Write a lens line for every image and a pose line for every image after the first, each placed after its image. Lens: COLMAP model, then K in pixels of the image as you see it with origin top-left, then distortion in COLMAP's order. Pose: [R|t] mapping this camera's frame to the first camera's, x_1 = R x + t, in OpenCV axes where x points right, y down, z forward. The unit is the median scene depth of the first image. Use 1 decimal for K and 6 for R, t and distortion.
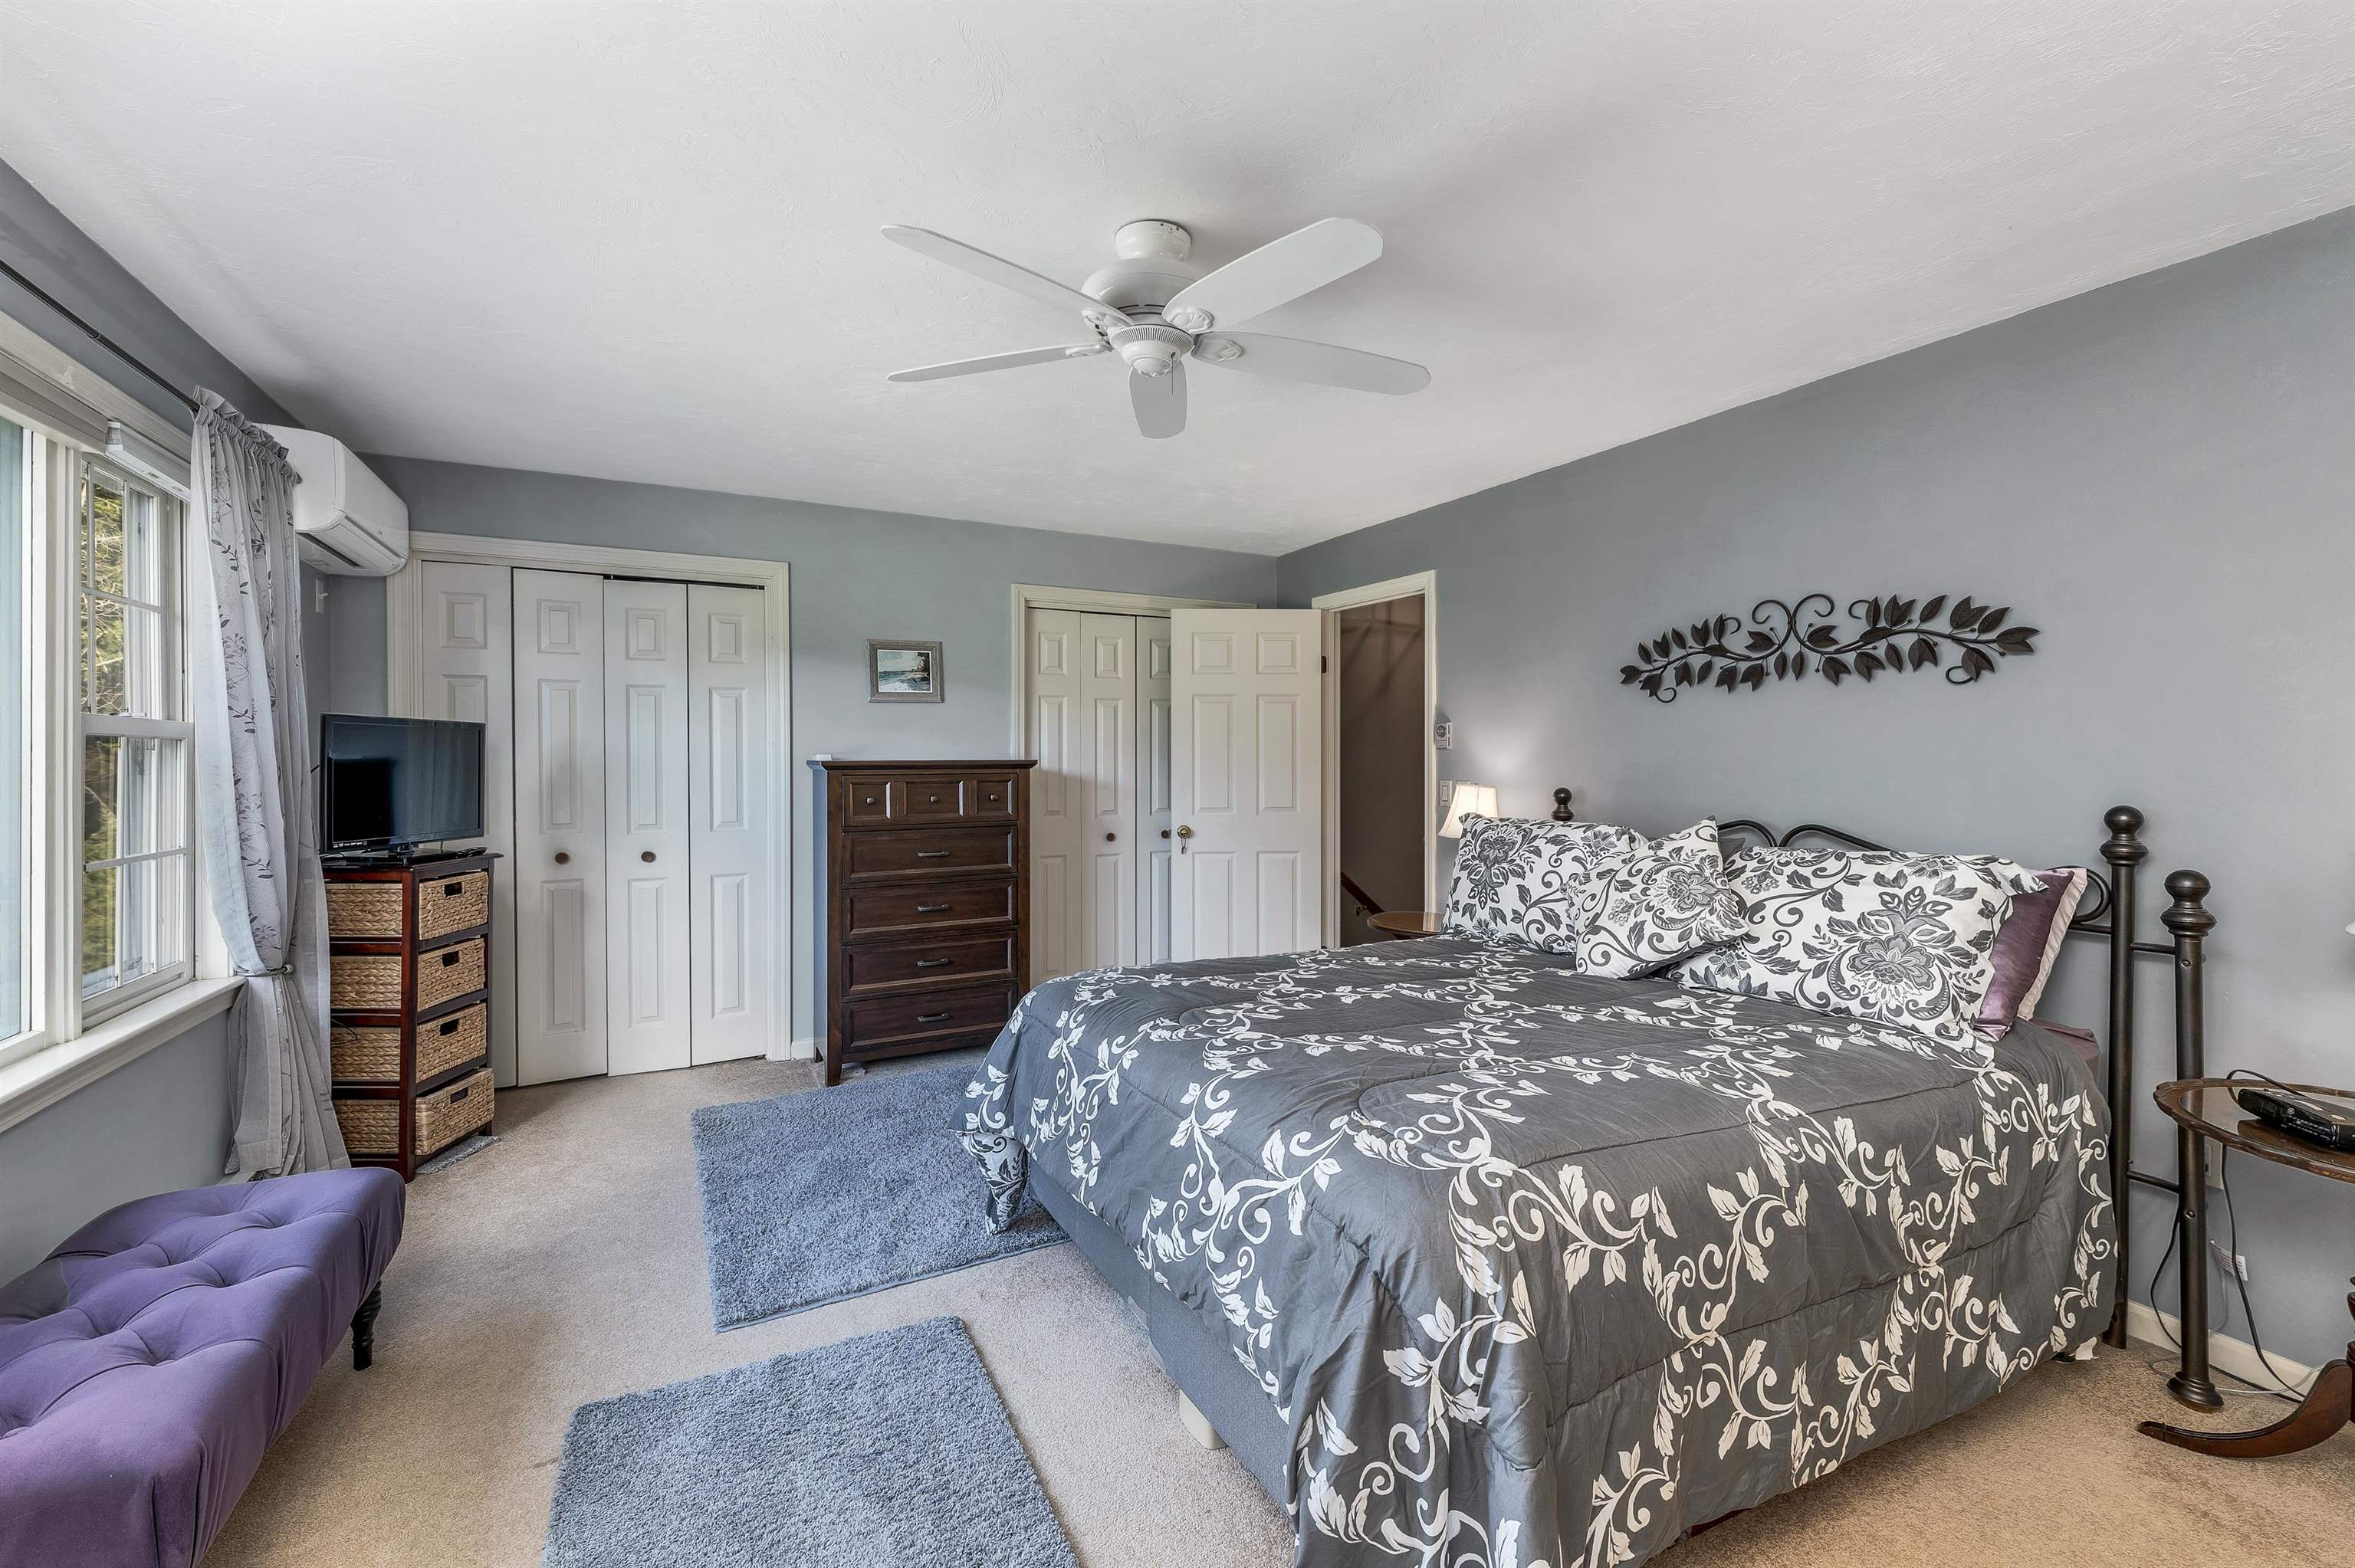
lens RADIAL K [[976.3, 0, 1160.3], [0, 976.3, 777.9], [0, 0, 1]] dist [0.000752, 0.000087]
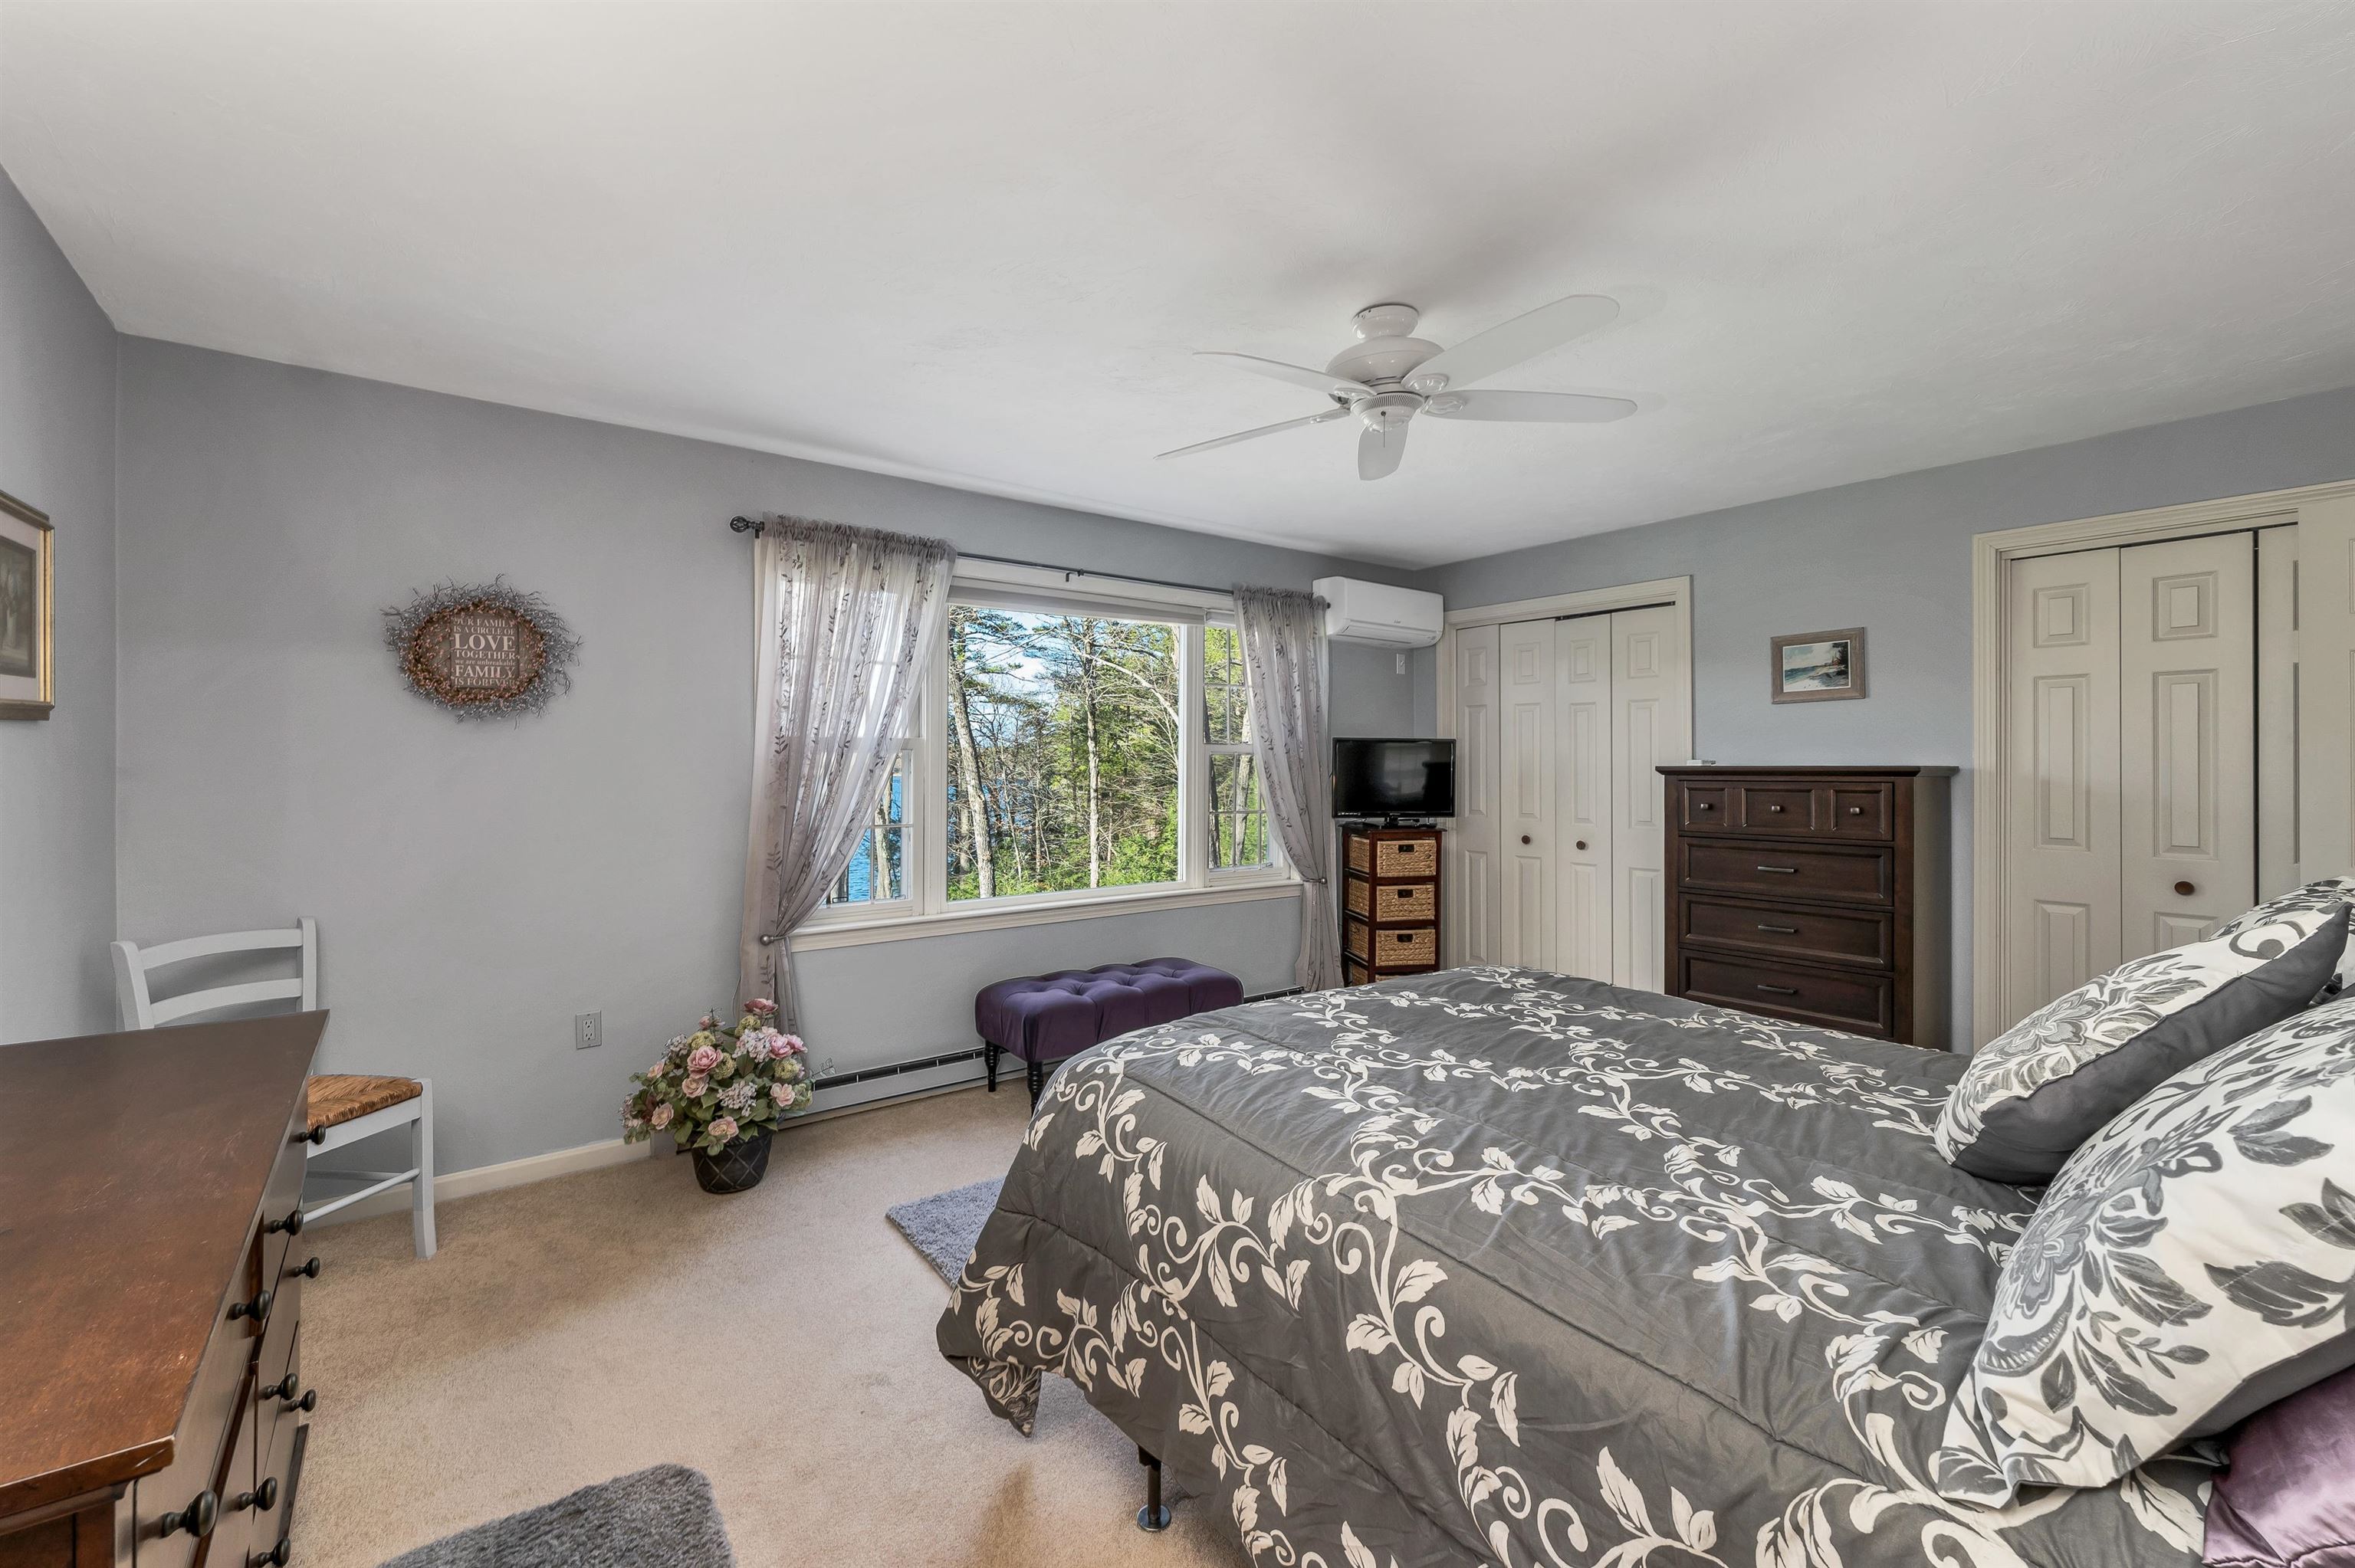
lens RADIAL K [[976.3, 0, 1160.3], [0, 976.3, 777.9], [0, 0, 1]] dist [0.000752, 0.000087]
pose [[0.167325, 0.014732, -0.985792, 0.730780], [-0.021769, 0.999700, 0.011244, -0.005734], [0.985661, 0.019579, 0.167595, 0.362856]]
